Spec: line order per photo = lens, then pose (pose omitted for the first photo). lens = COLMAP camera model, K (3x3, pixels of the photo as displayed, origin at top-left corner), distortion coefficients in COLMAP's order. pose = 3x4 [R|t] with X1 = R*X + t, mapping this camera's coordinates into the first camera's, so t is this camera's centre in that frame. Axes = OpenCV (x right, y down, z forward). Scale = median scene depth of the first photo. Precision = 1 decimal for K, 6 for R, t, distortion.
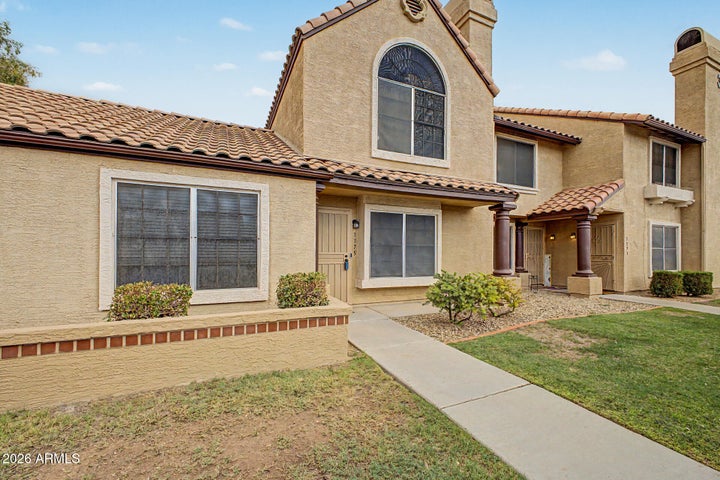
lens RADIAL K [[289.2, 0, 381.7], [0, 289.2, 252.5], [0, 0, 1]] dist [0.014195, -0.004016]
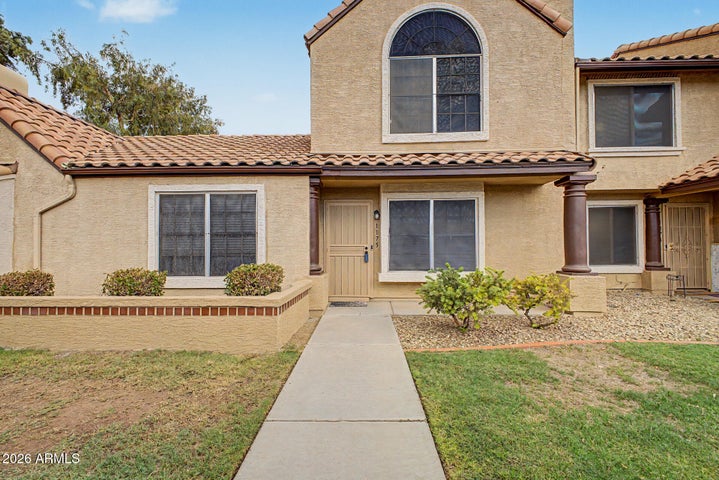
lens RADIAL K [[288.8, 0, 365.1], [0, 288.8, 241.4], [0, 0, 1]] dist [0.014195, -0.004016]
pose [[0.896375, -0.018502, -0.442911, 0.309268], [0.011749, 0.999769, -0.017987, 0.007212], [0.443142, 0.010919, 0.896385, 0.123304]]
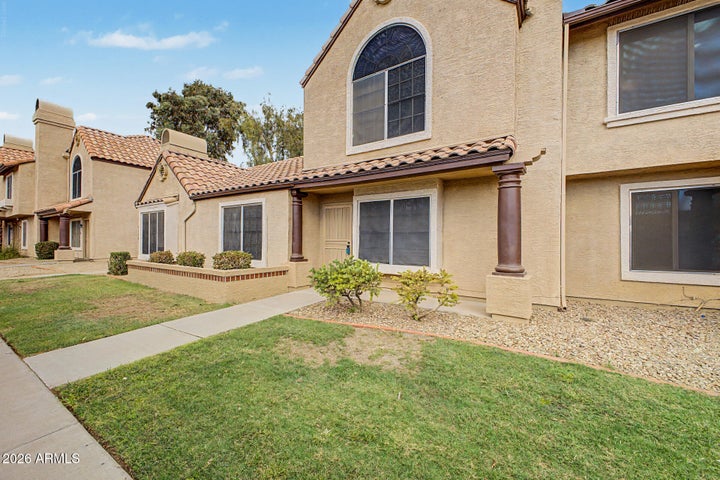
lens RADIAL K [[289.2, 0, 356.4], [0, 289.2, 240.8], [0, 0, 1]] dist [0.014195, -0.004016]
pose [[0.534437, -0.003305, -0.845202, 0.906709], [-0.001856, 0.999985, -0.005084, 0.010941], [0.845206, 0.004285, 0.534423, 0.407196]]
